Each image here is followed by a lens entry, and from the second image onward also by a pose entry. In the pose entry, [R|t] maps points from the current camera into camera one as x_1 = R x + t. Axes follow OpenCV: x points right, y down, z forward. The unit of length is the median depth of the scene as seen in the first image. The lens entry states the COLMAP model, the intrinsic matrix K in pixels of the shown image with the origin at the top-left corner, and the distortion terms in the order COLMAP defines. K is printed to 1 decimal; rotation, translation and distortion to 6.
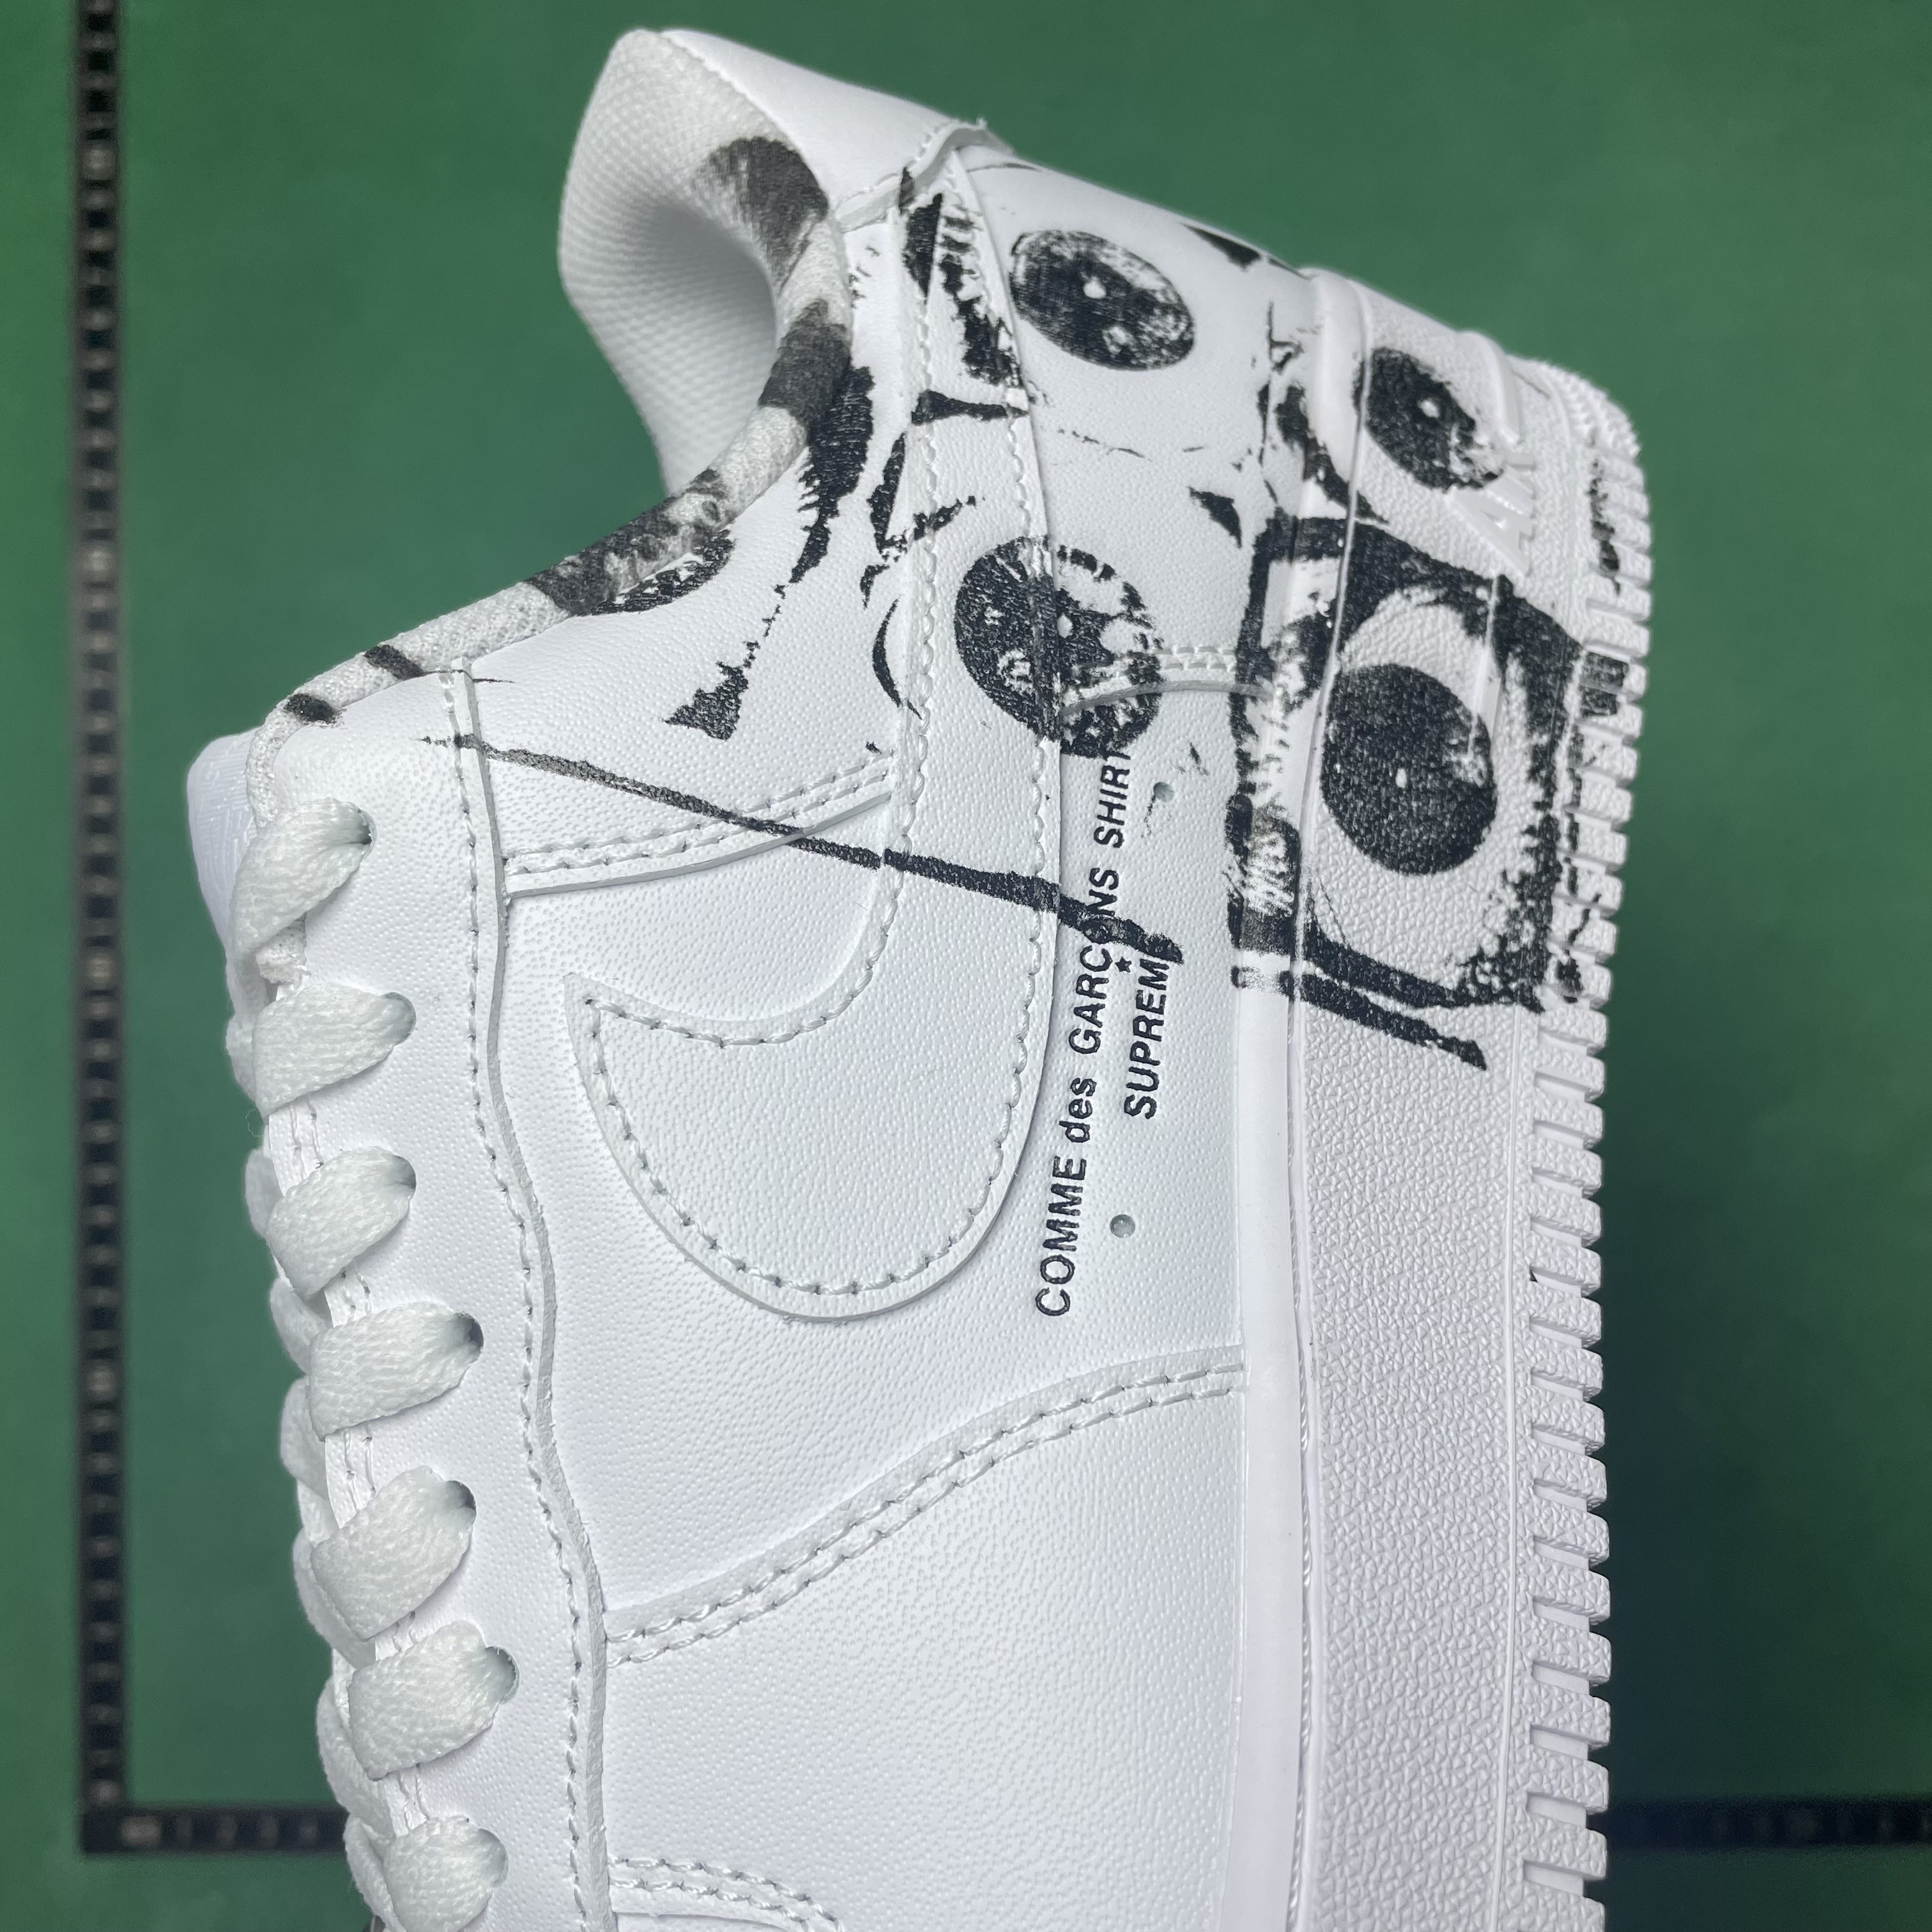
lens RADIAL K [[2011.9, 0, 966.0], [0, 2011.9, 966.0], [0, 0, 1]] dist [0.137404, -0.368330]
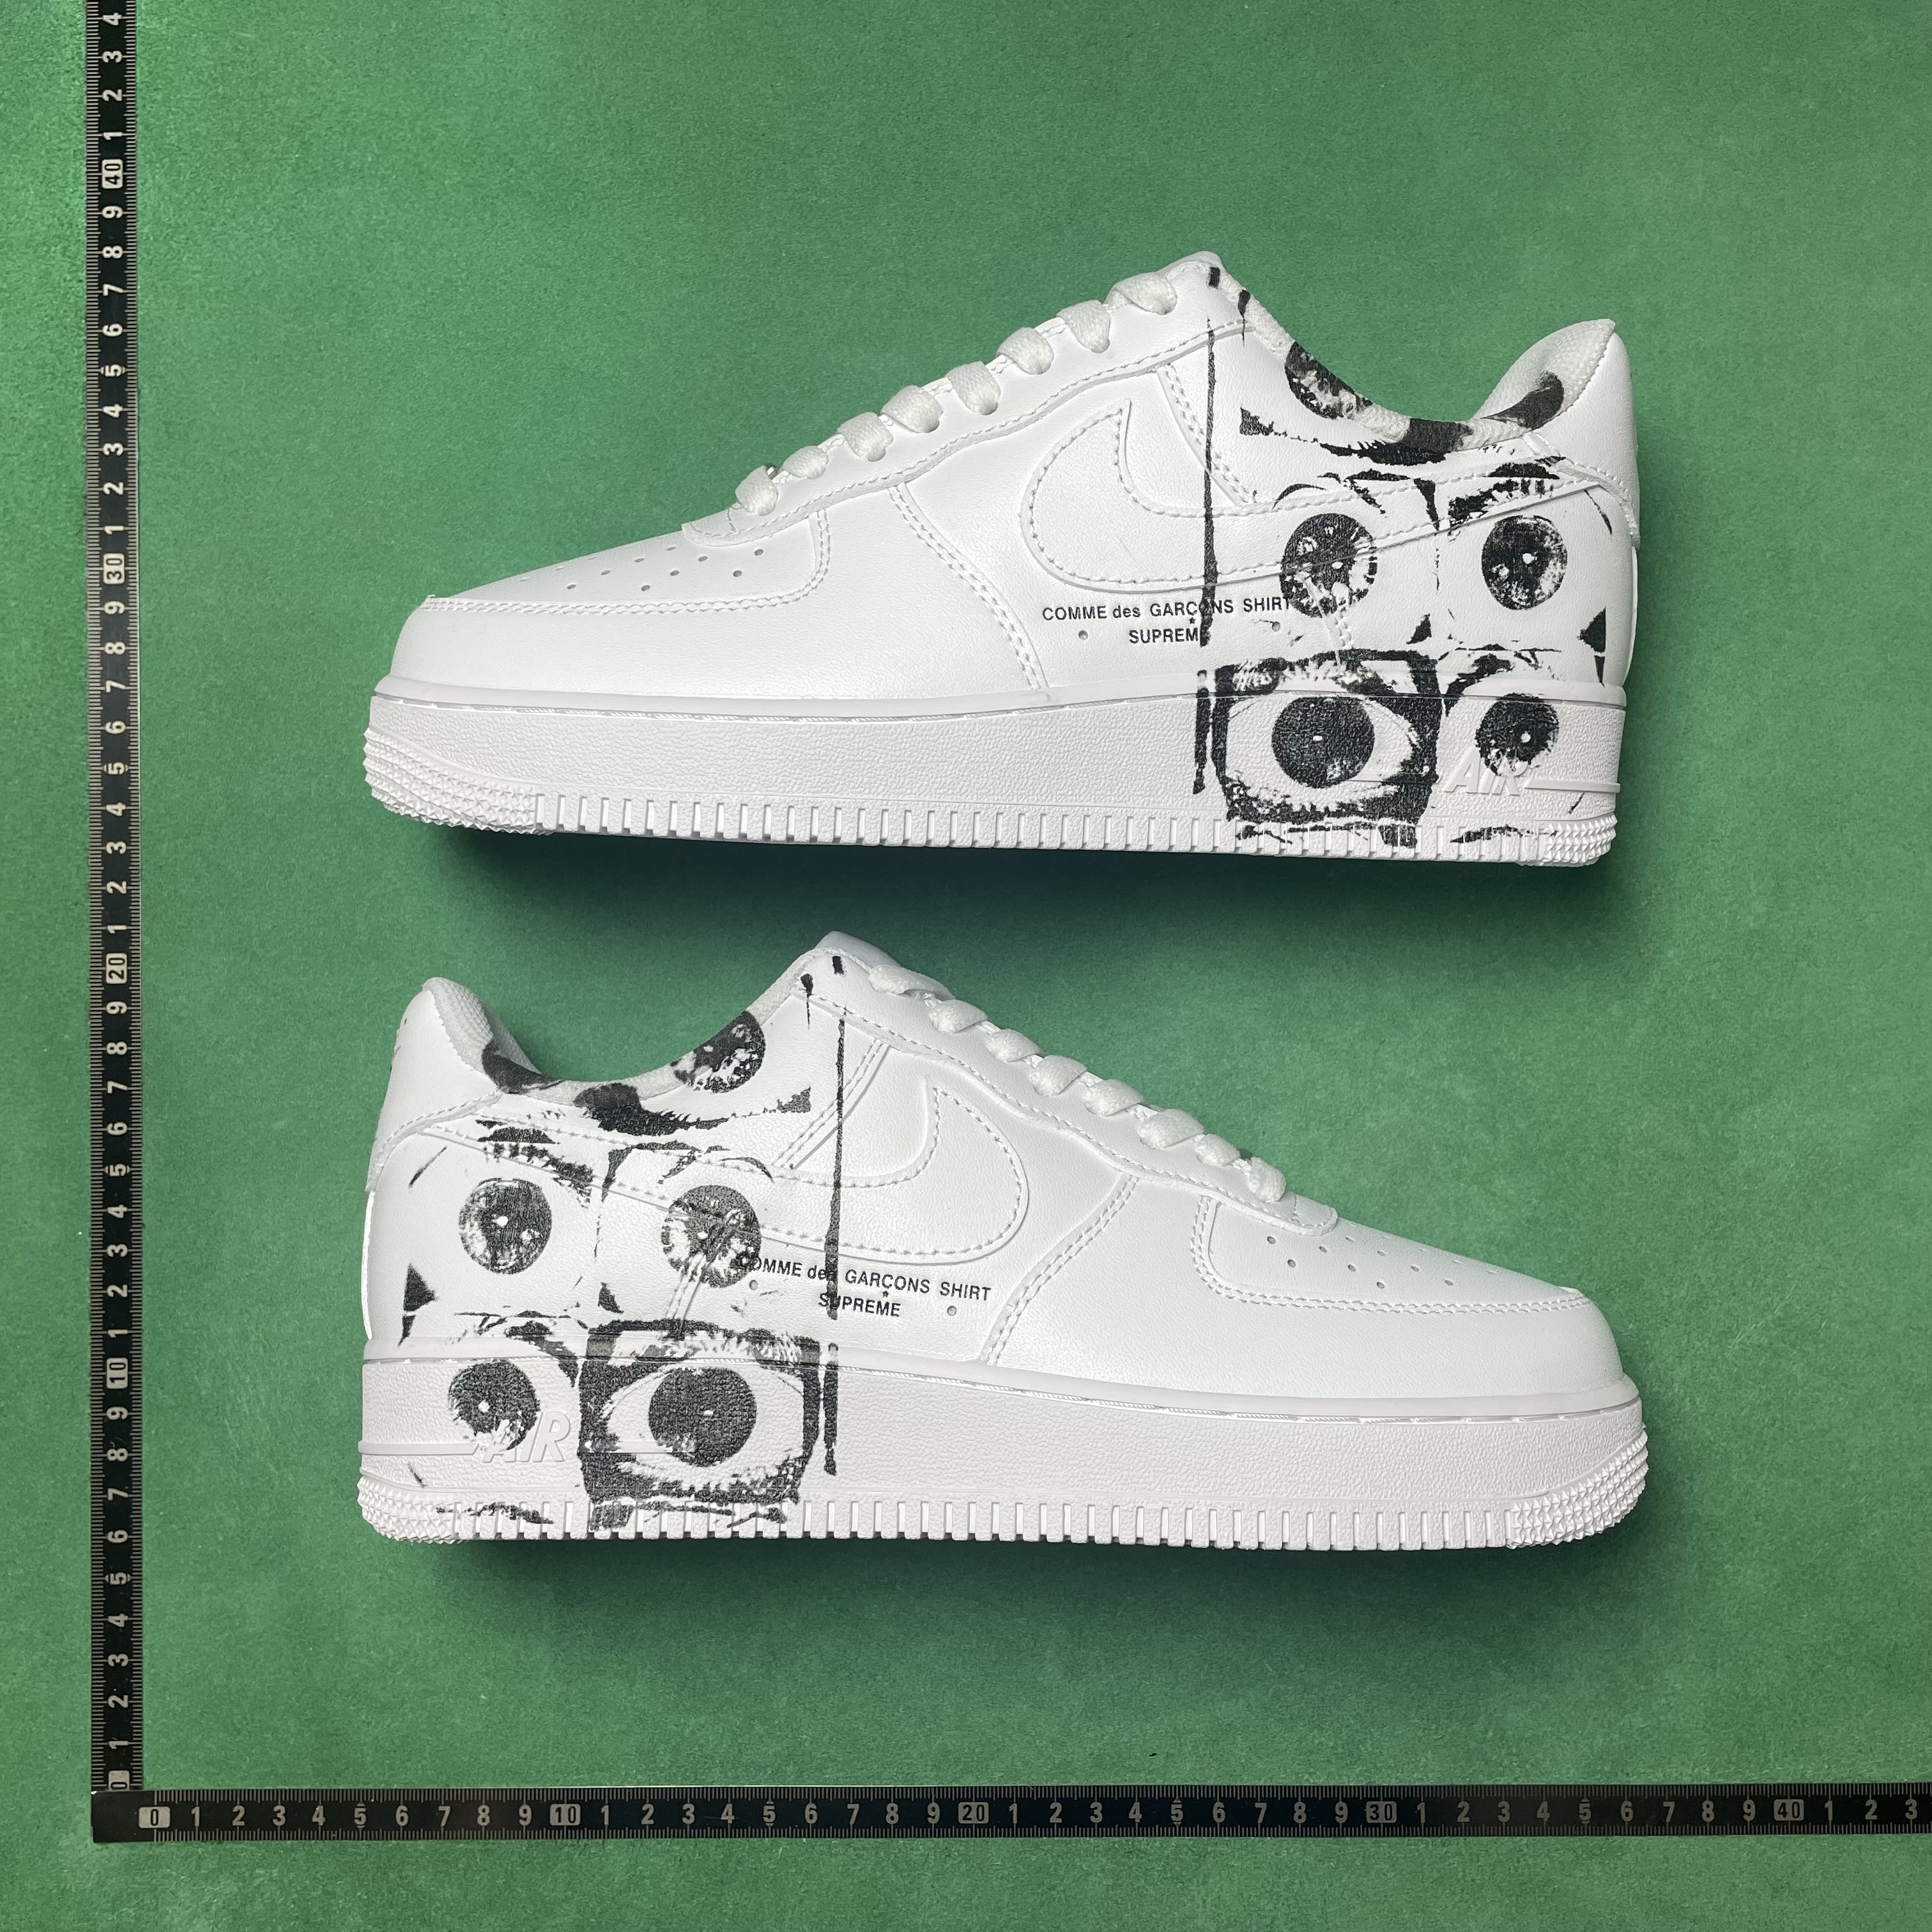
lens RADIAL K [[1963.0, 0, 966.0], [0, 1963.0, 966.0], [0, 0, 1]] dist [0.138392, -0.386930]
pose [[0.201651, 0.963041, -0.178575, 0.795620], [-0.925970, 0.246869, 0.285719, -0.304202], [0.319244, 0.107739, 0.941528, -1.195005]]
